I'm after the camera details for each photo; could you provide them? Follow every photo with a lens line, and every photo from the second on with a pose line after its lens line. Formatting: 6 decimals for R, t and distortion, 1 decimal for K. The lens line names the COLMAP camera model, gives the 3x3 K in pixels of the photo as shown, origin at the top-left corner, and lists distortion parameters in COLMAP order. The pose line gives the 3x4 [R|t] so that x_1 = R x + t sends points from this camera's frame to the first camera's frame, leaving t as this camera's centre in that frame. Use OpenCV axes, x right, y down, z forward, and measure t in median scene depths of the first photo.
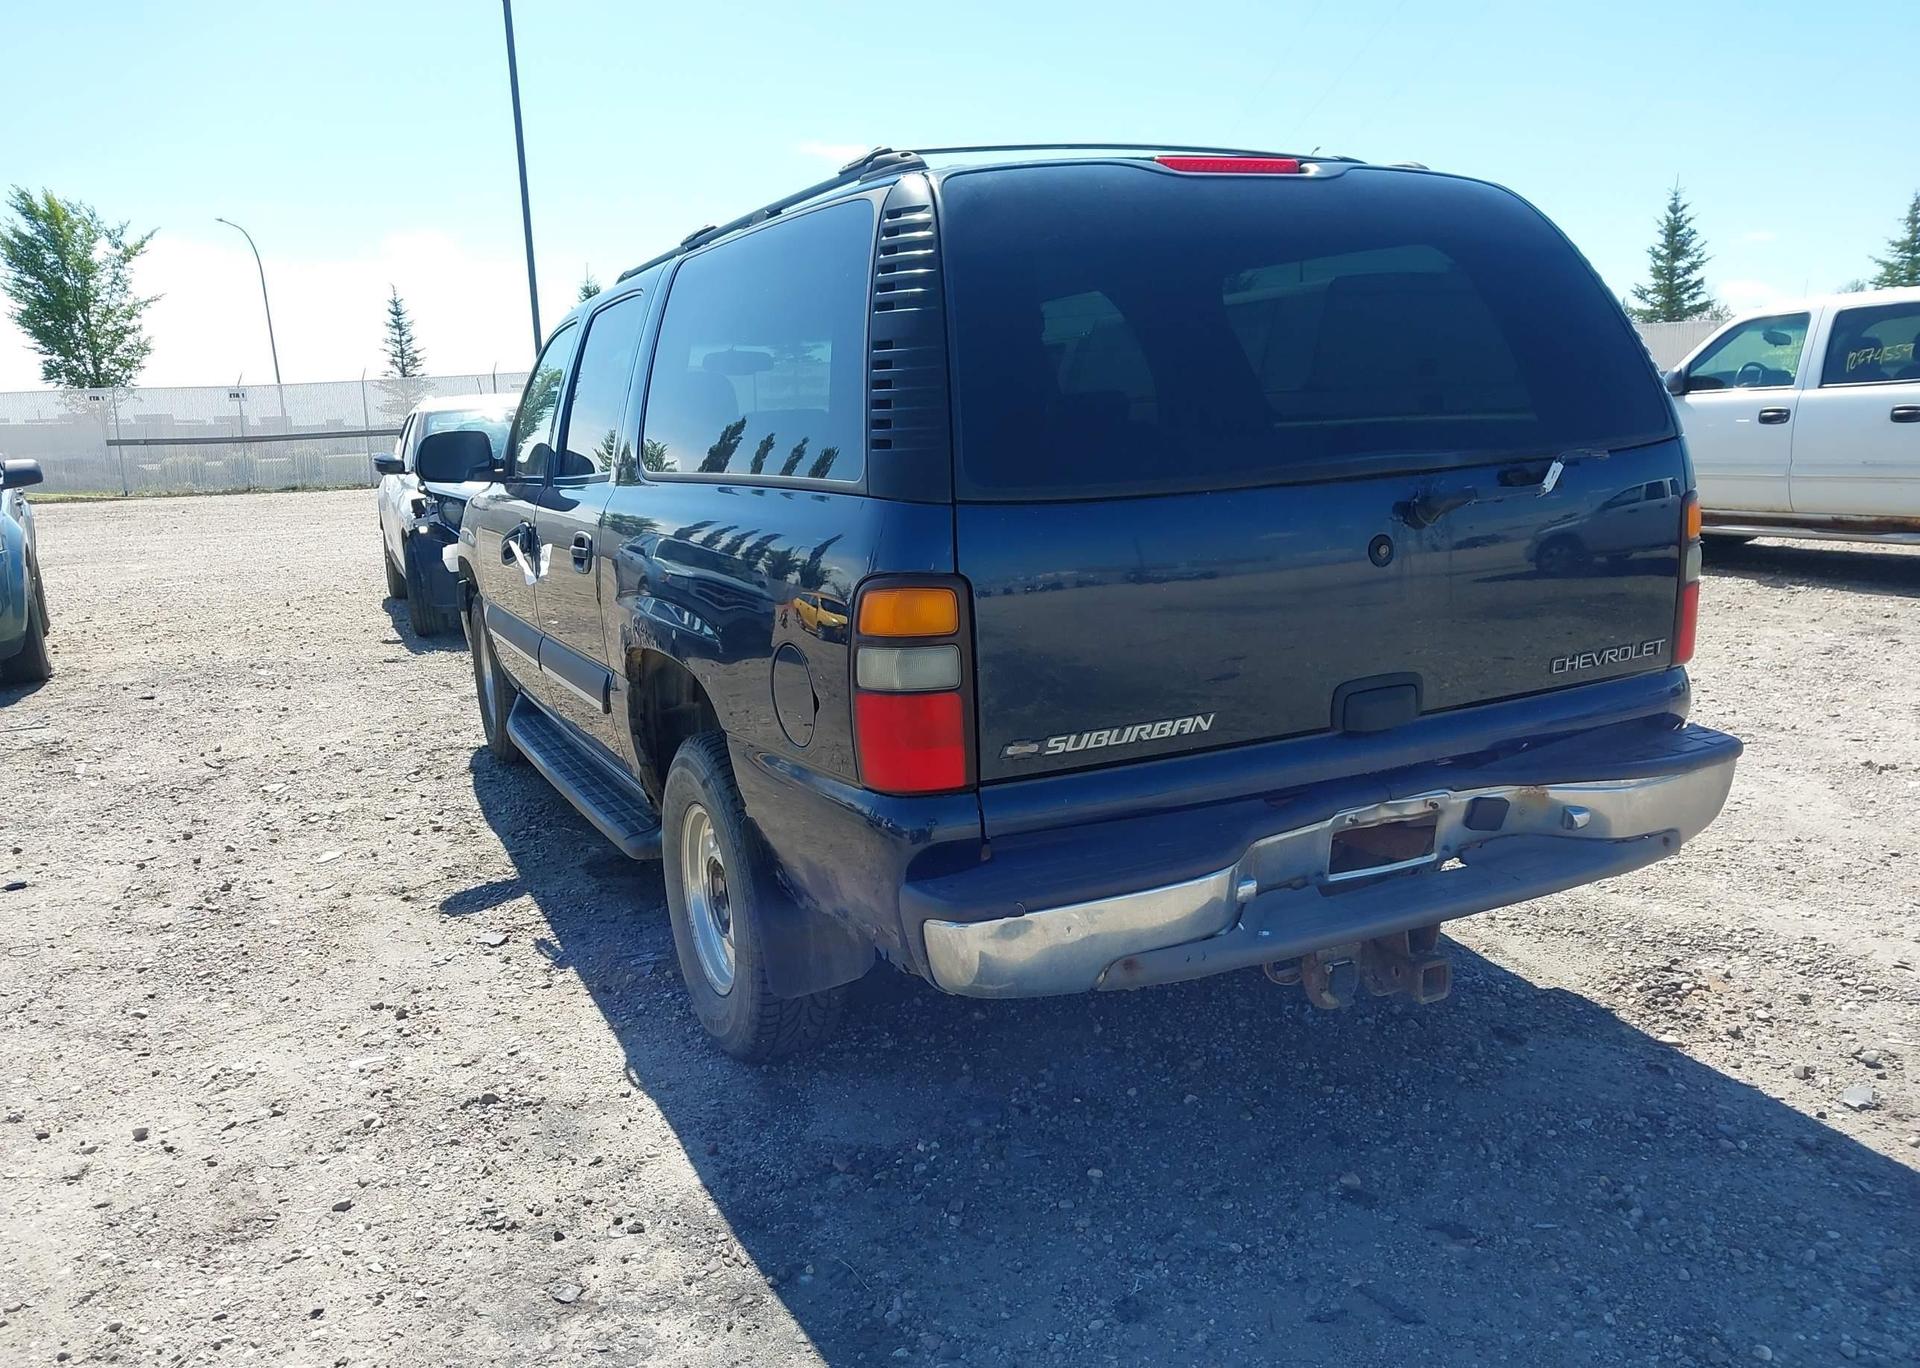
lens RADIAL K [[1529.2, 0, 1001.0], [0, 1529.2, 697.8], [0, 0, 1]] dist [0.024435, -0.031540]
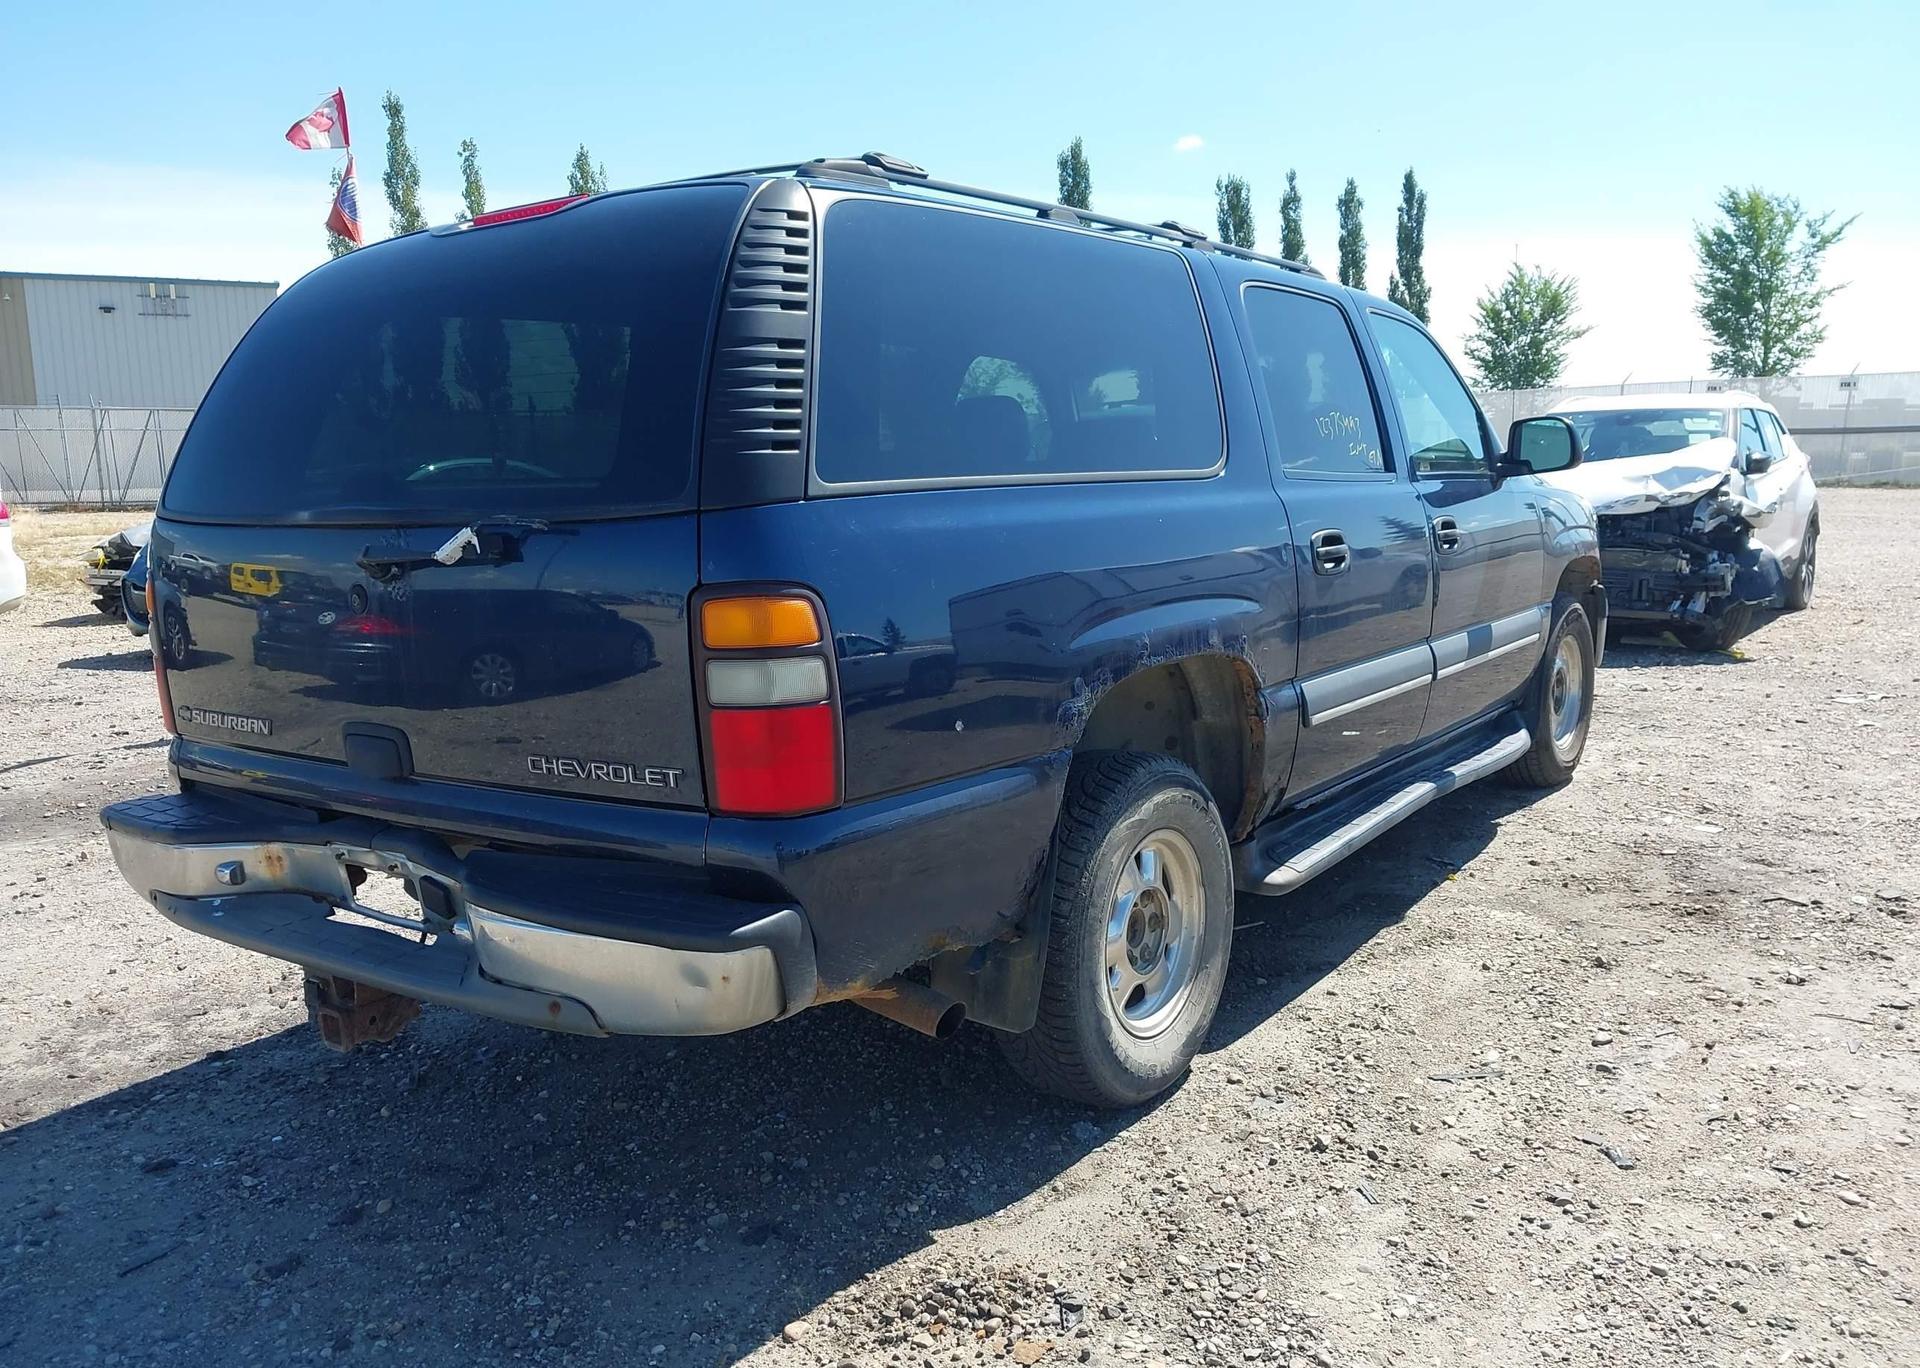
lens RADIAL K [[1529.2, 0, 955.1], [0, 1529.2, 675.2], [0, 0, 1]] dist [0.024435, -0.031540]
pose [[0.468943, 0.157871, -0.869005, 1.251846], [-0.161506, 0.982634, 0.091361, -0.192543], [0.868337, 0.097506, 0.486296, 0.803517]]
